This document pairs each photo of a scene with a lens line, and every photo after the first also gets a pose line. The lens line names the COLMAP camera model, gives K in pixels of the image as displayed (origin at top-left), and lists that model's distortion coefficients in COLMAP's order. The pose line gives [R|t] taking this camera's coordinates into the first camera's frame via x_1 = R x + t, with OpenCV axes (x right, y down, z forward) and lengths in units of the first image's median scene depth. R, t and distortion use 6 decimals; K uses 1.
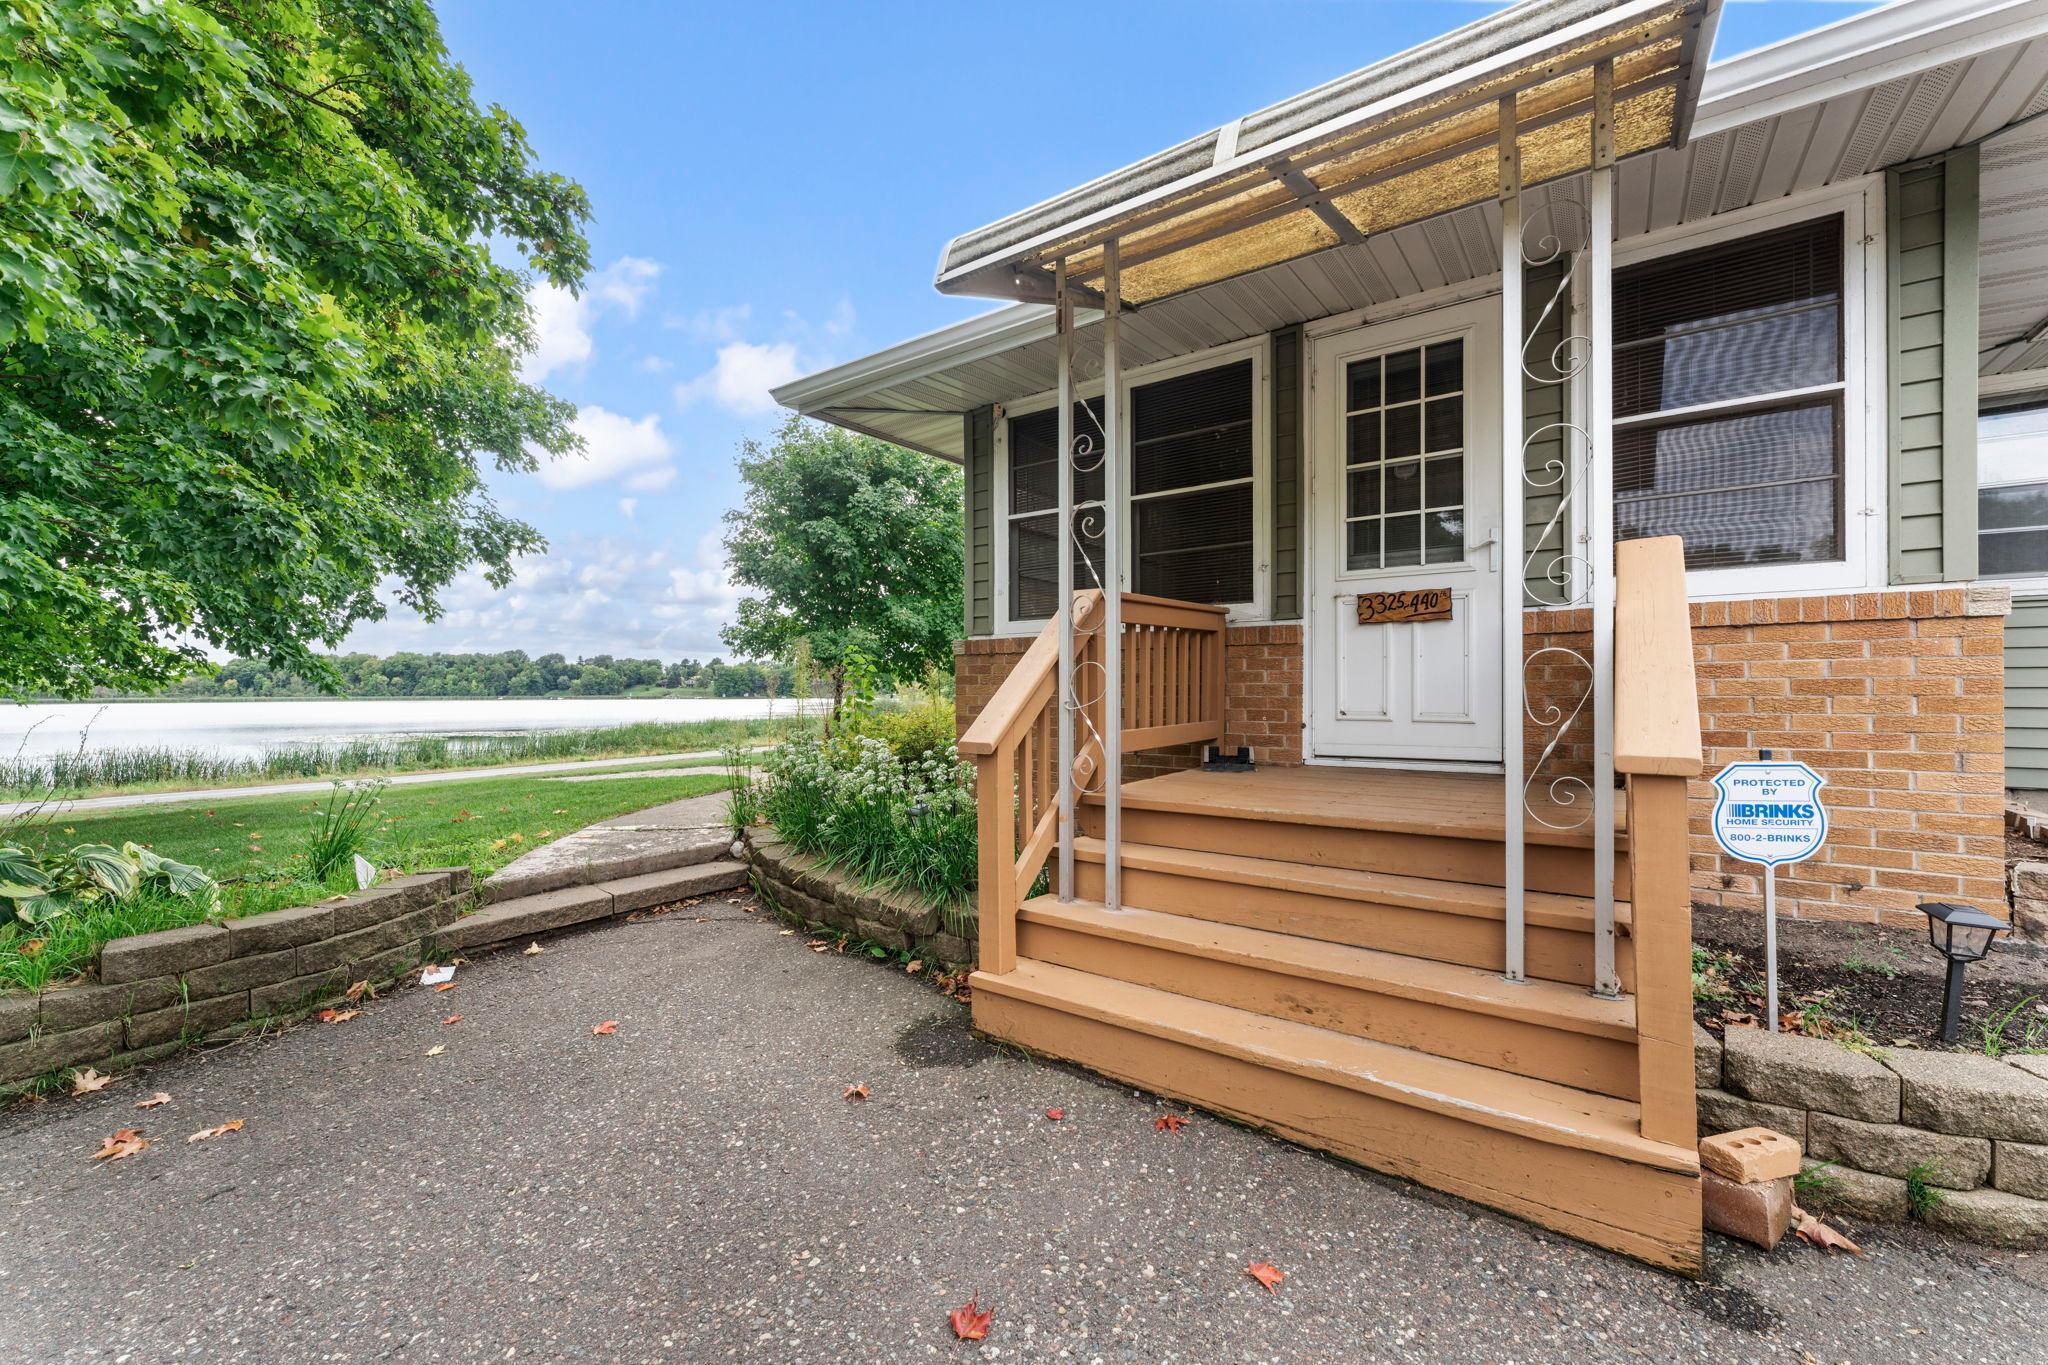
lens RADIAL K [[818.9, 0, 1024.0], [0, 818.9, 682.5], [0, 0, 1]] dist [0.000940, 0.000104]
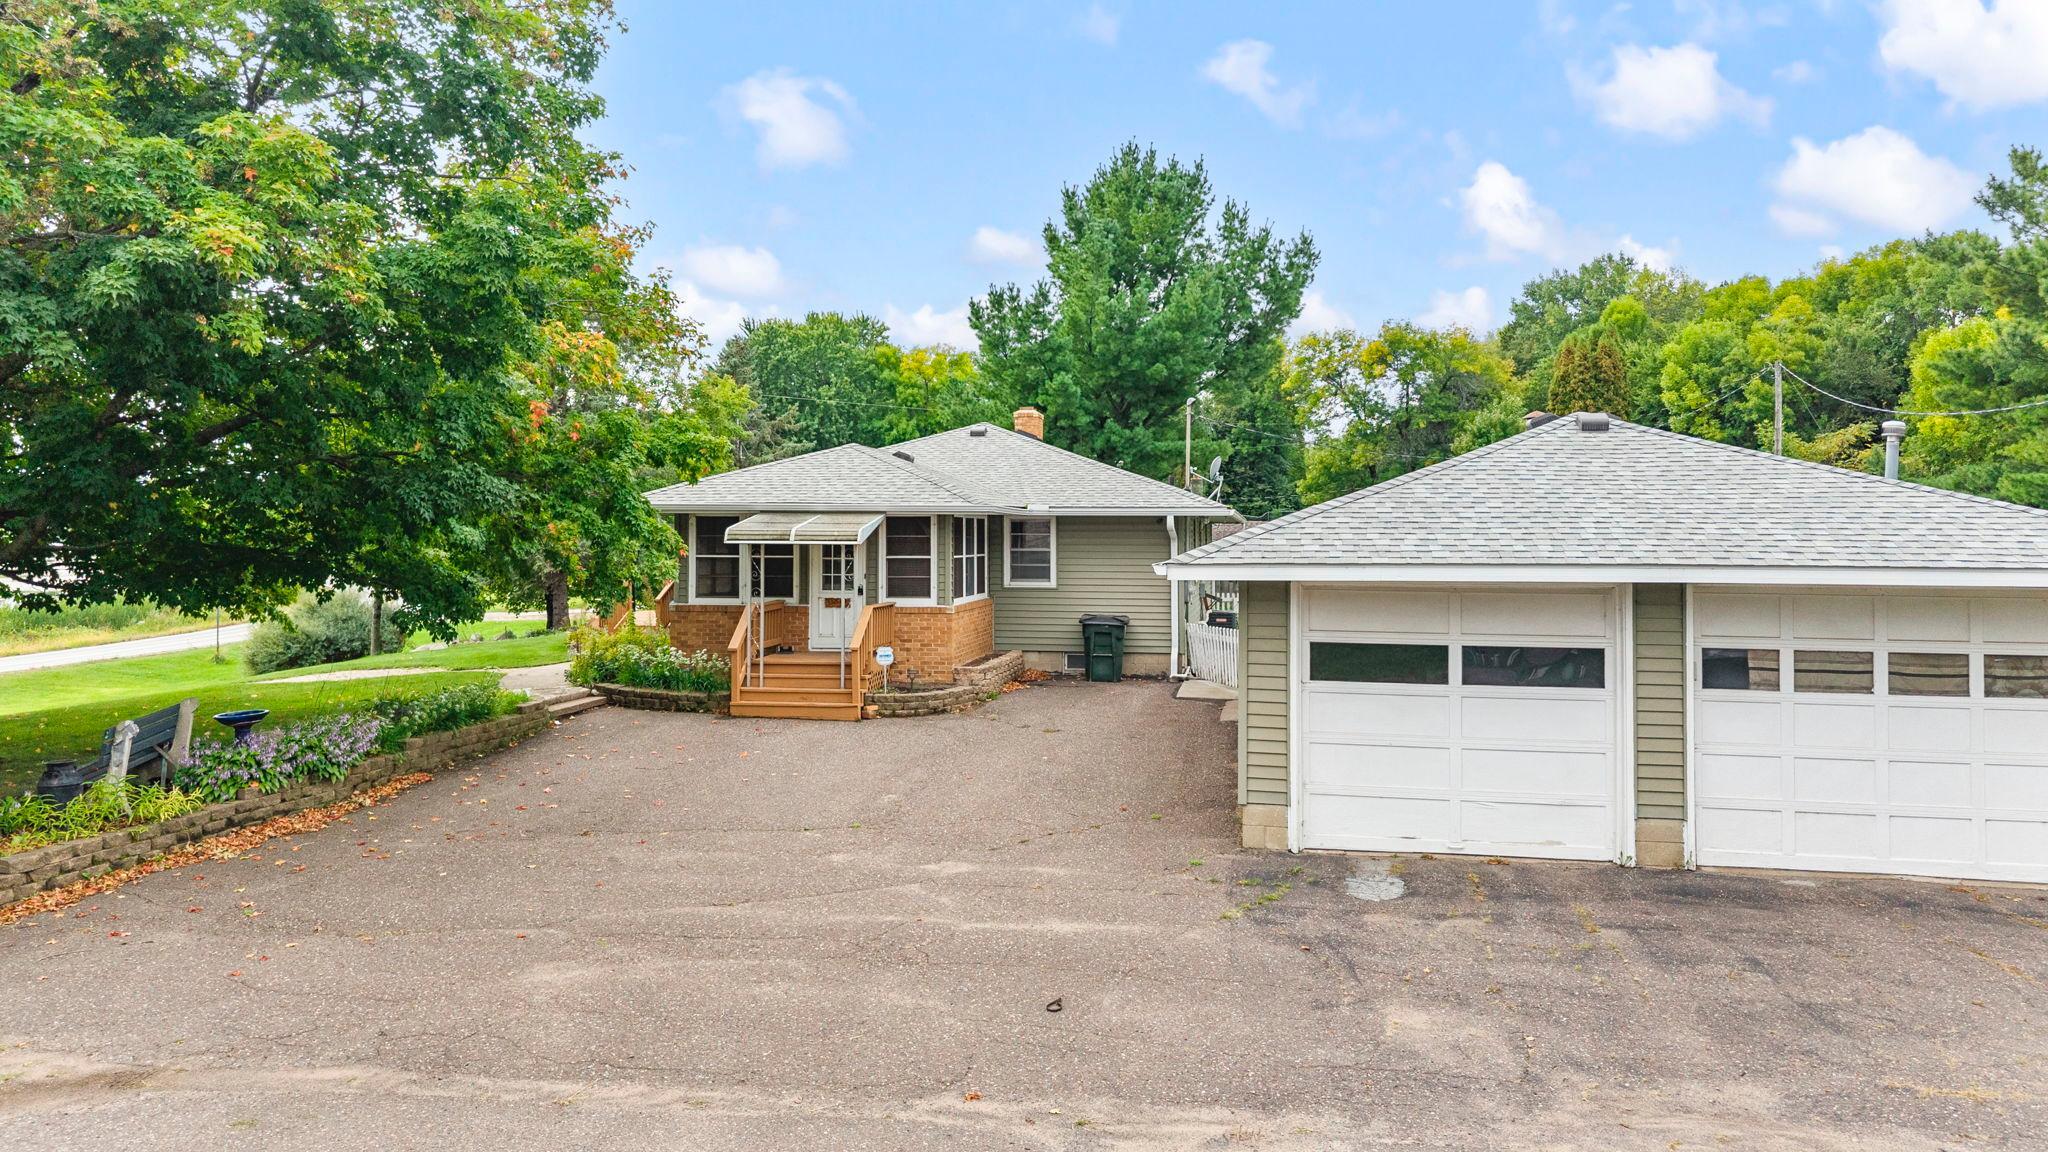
lens RADIAL K [[1357.4, 0, 1019.1], [0, 1357.4, 575.6], [0, 0, 1]] dist [0.004355, -0.003186]
pose [[0.900093, -0.009685, 0.435590, -1.242093], [-0.006039, 0.999380, 0.034701, -0.388344], [-0.435656, -0.033864, 0.899476, -4.173187]]
